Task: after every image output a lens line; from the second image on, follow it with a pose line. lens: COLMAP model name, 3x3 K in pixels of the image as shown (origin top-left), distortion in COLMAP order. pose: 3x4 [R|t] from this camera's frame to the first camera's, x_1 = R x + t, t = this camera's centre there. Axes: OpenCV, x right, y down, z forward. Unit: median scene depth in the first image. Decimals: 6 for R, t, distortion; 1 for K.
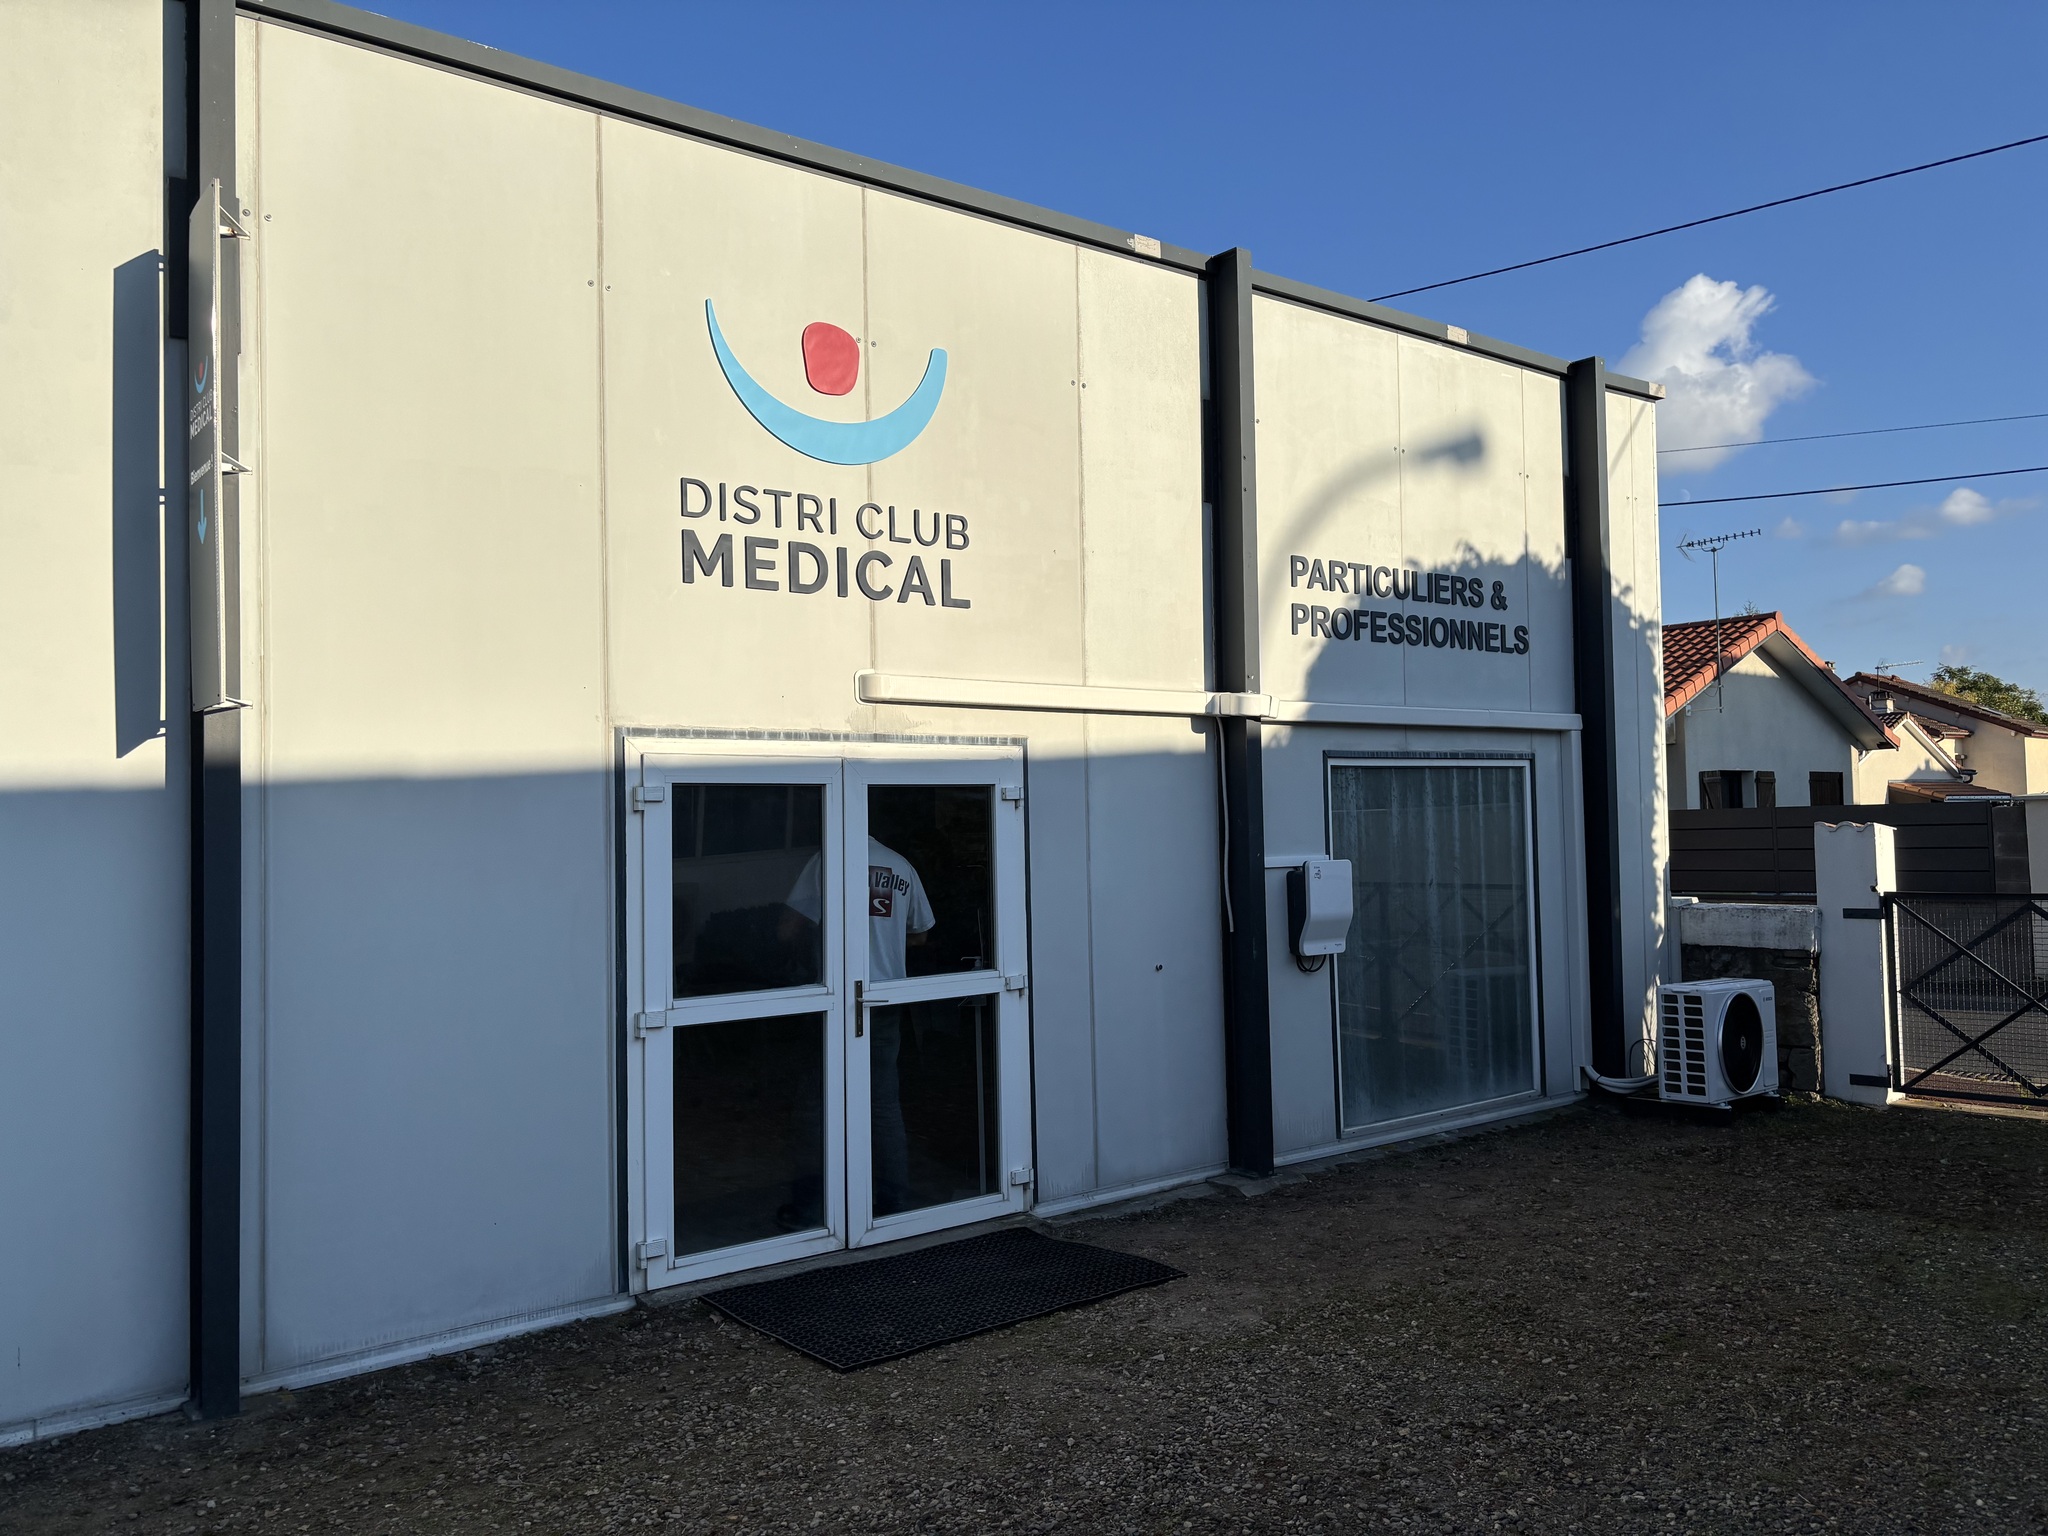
lens RADIAL K [[1543.4, 0, 1020.3], [0, 1543.4, 772.0], [0, 0, 1]] dist [0.043589, -0.048840]
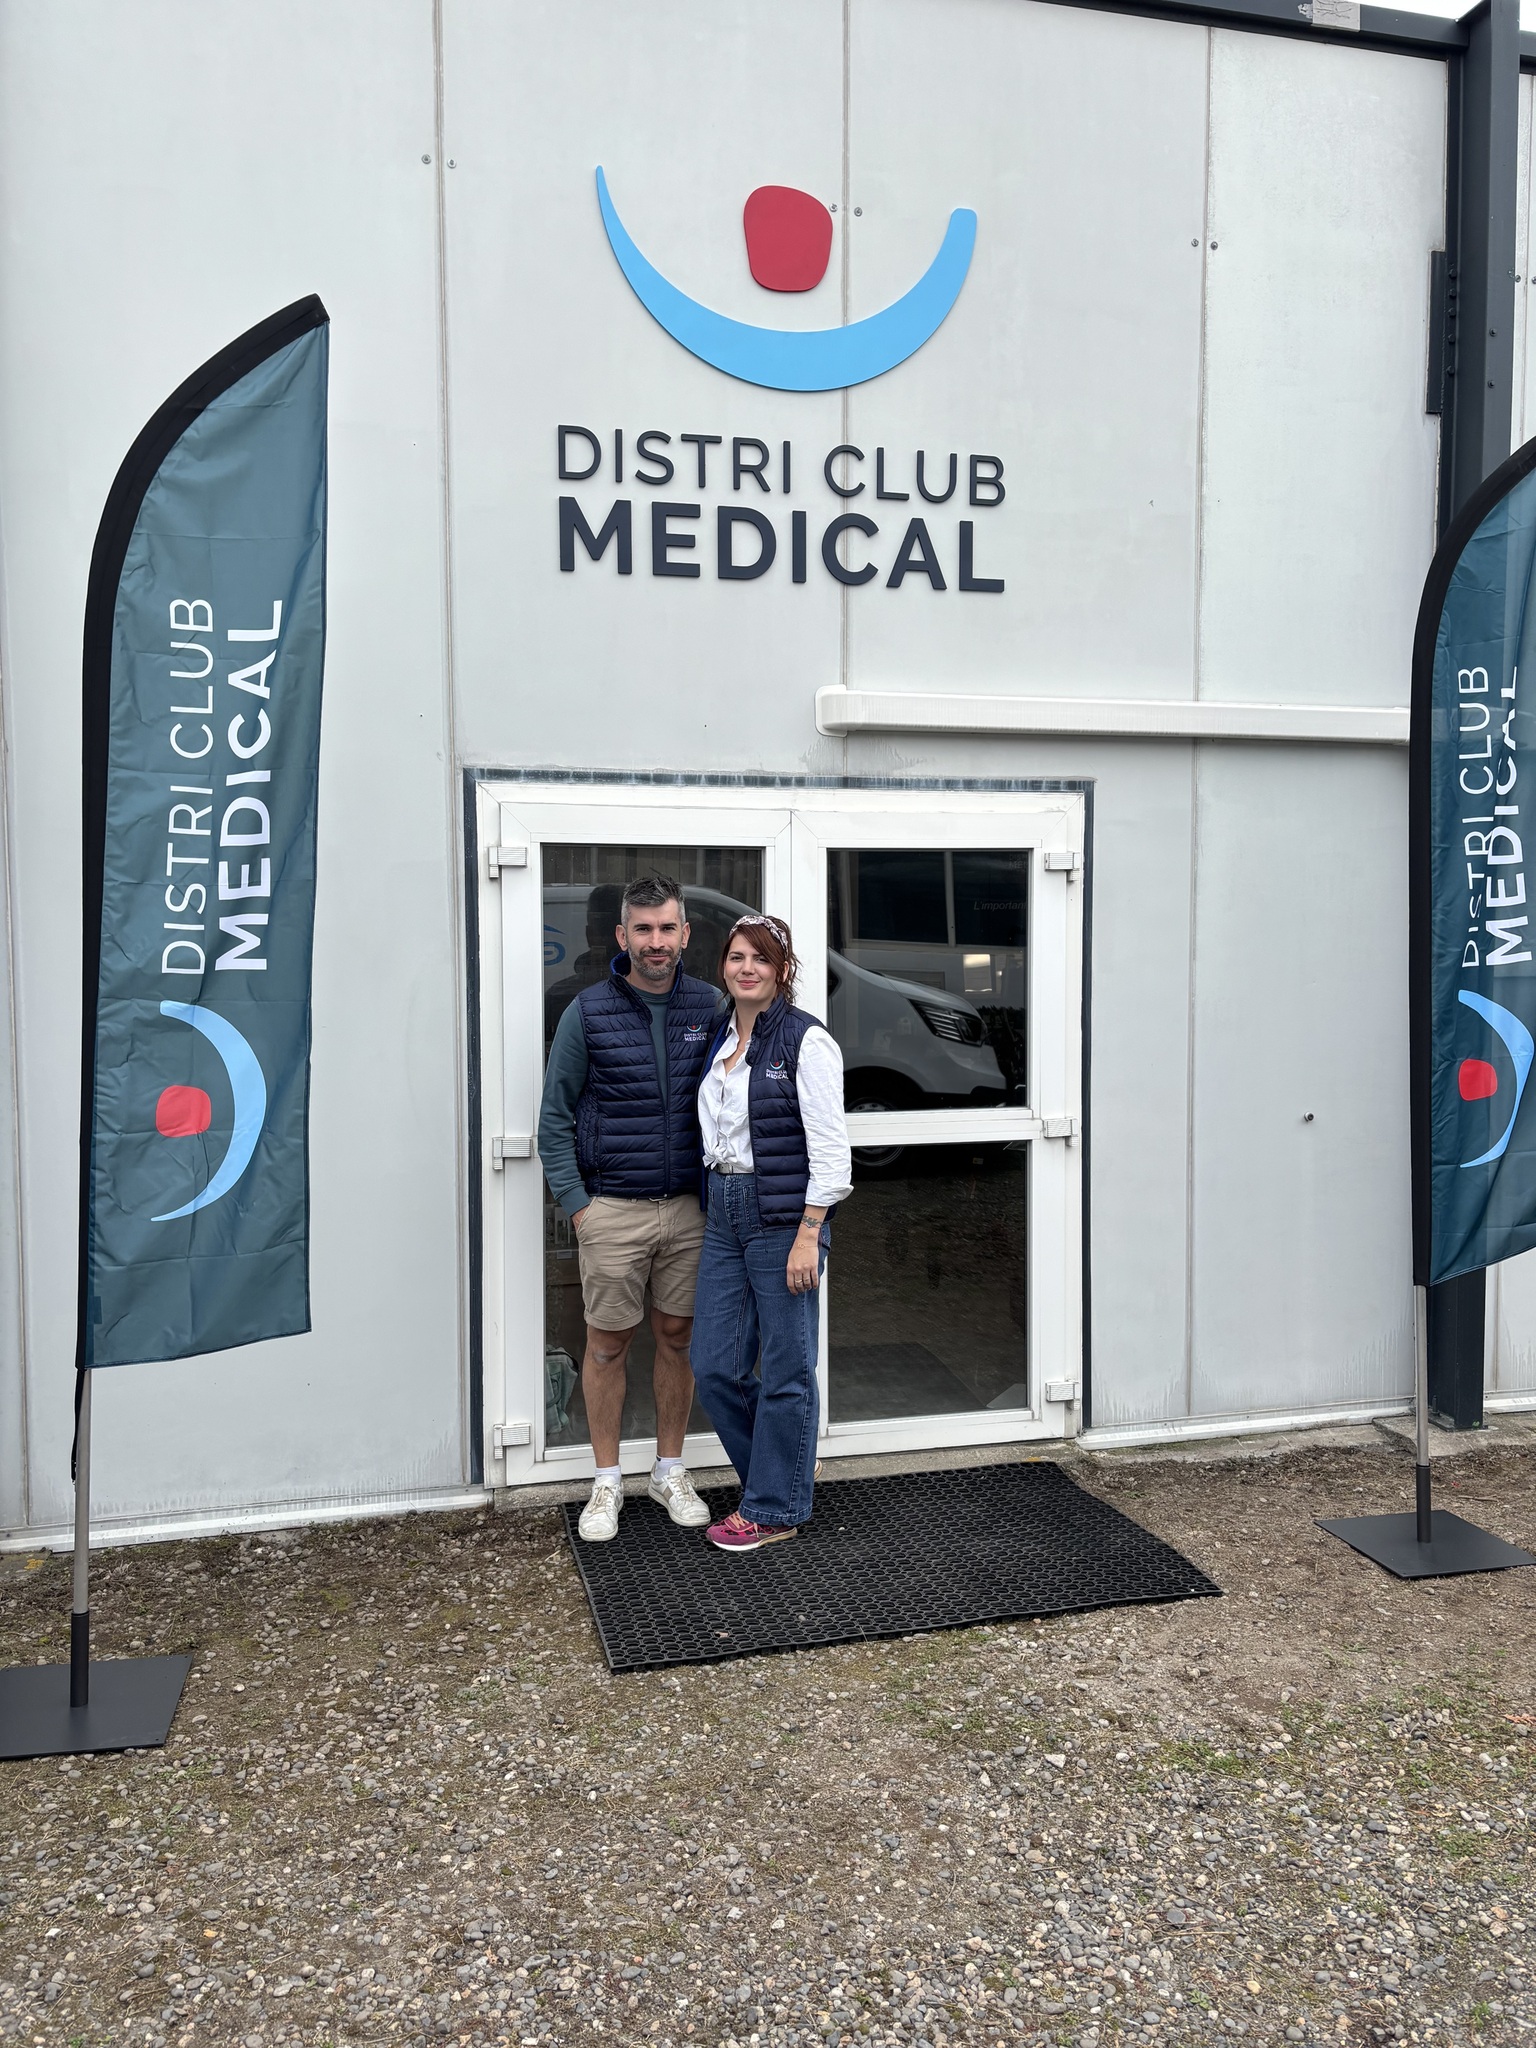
lens RADIAL K [[1543.4, 0, 758.3], [0, 1543.4, 1029.0], [0, 0, 1]] dist [0.043589, -0.048840]
pose [[0.912968, 0.042933, -0.405766, 0.170025], [0.001276, 0.994144, 0.108059, 0.015010], [0.408029, -0.099172, 0.907567, 0.320961]]
